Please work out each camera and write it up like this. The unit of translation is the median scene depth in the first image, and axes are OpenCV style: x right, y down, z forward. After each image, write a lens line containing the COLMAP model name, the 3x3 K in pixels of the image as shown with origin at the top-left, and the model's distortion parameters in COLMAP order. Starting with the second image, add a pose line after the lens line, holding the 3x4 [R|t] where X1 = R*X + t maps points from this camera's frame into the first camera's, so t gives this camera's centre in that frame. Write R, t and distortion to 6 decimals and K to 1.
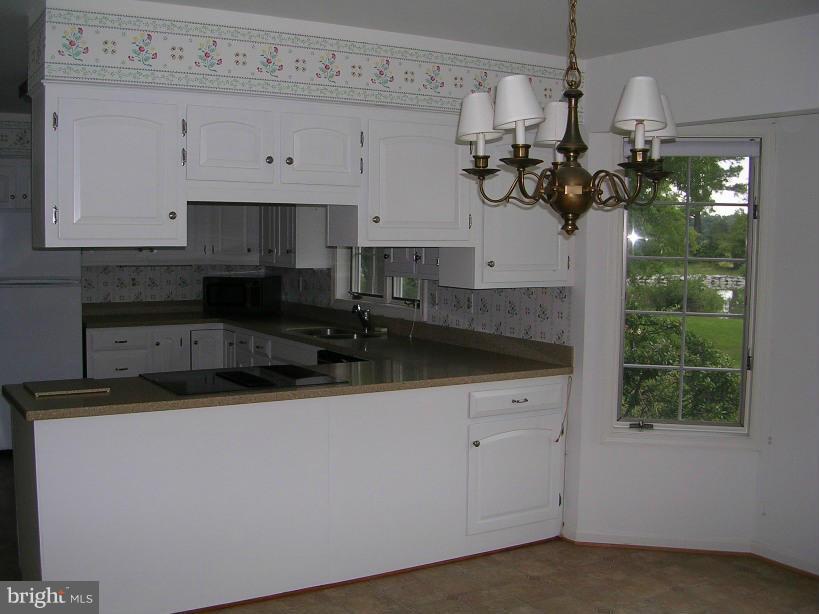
lens RADIAL K [[929.8, 0, 407.2], [0, 929.8, 316.9], [0, 0, 1]] dist [-0.182264, 0.032026]
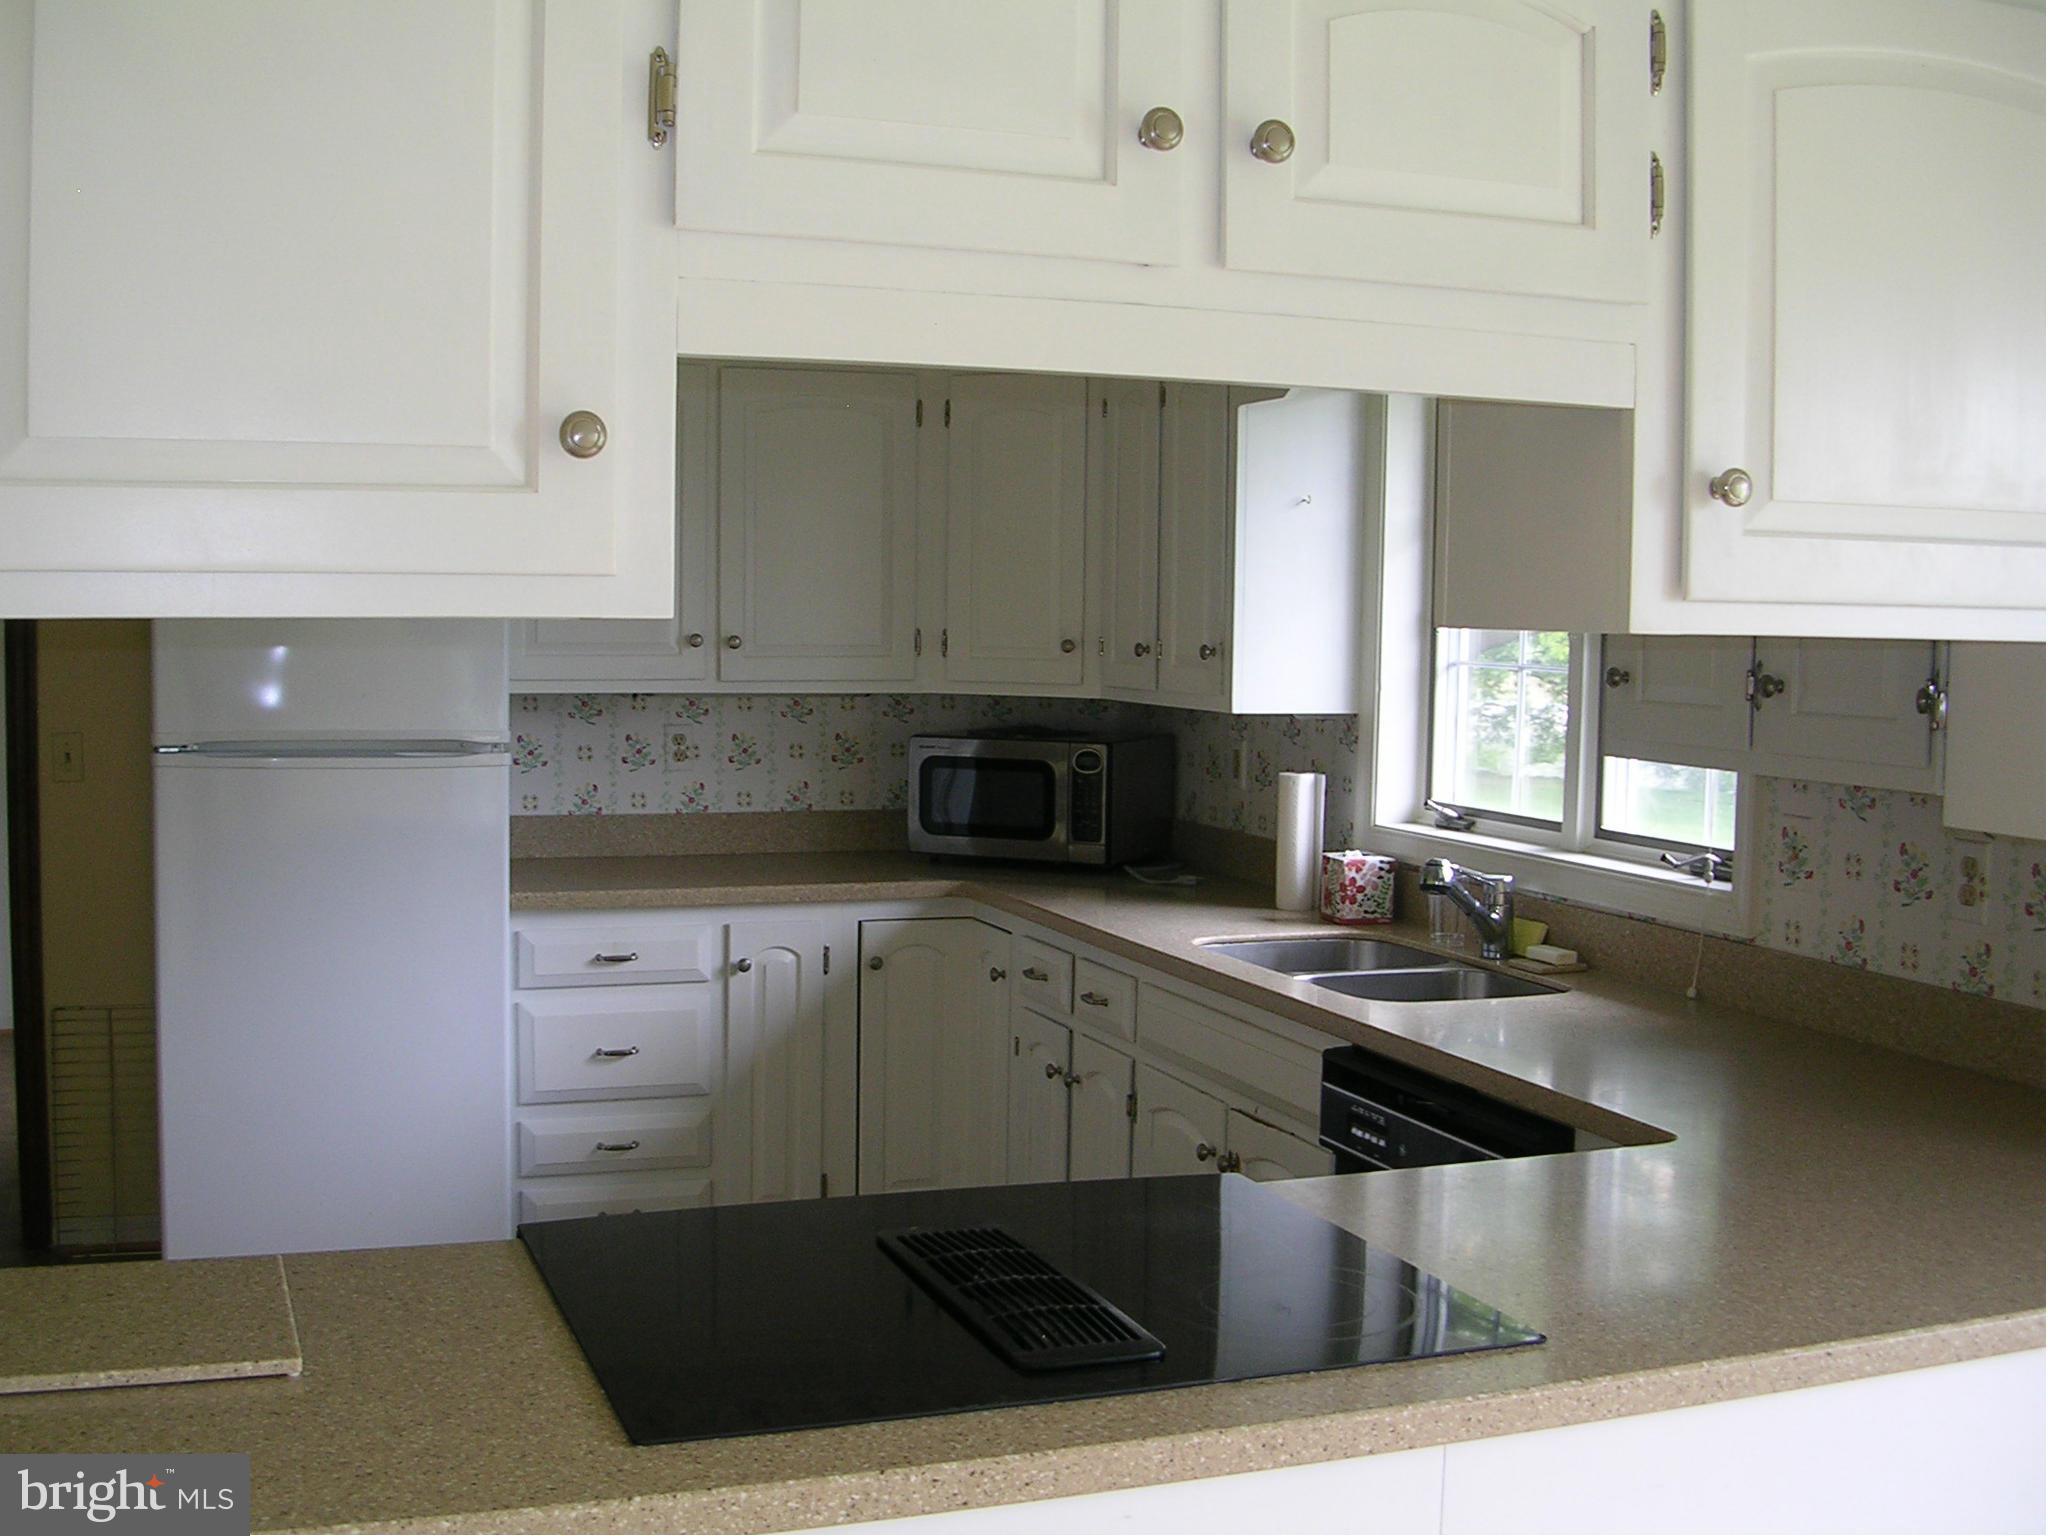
lens RADIAL K [[2325.0, 0, 1018.3], [0, 2325.0, 792.7], [0, 0, 1]] dist [-0.182264, 0.032026]
pose [[0.981064, 0.017578, -0.192885, -0.048969], [-0.019334, 0.999787, -0.007223, -0.022522], [0.192717, 0.010815, 0.981195, 0.311300]]
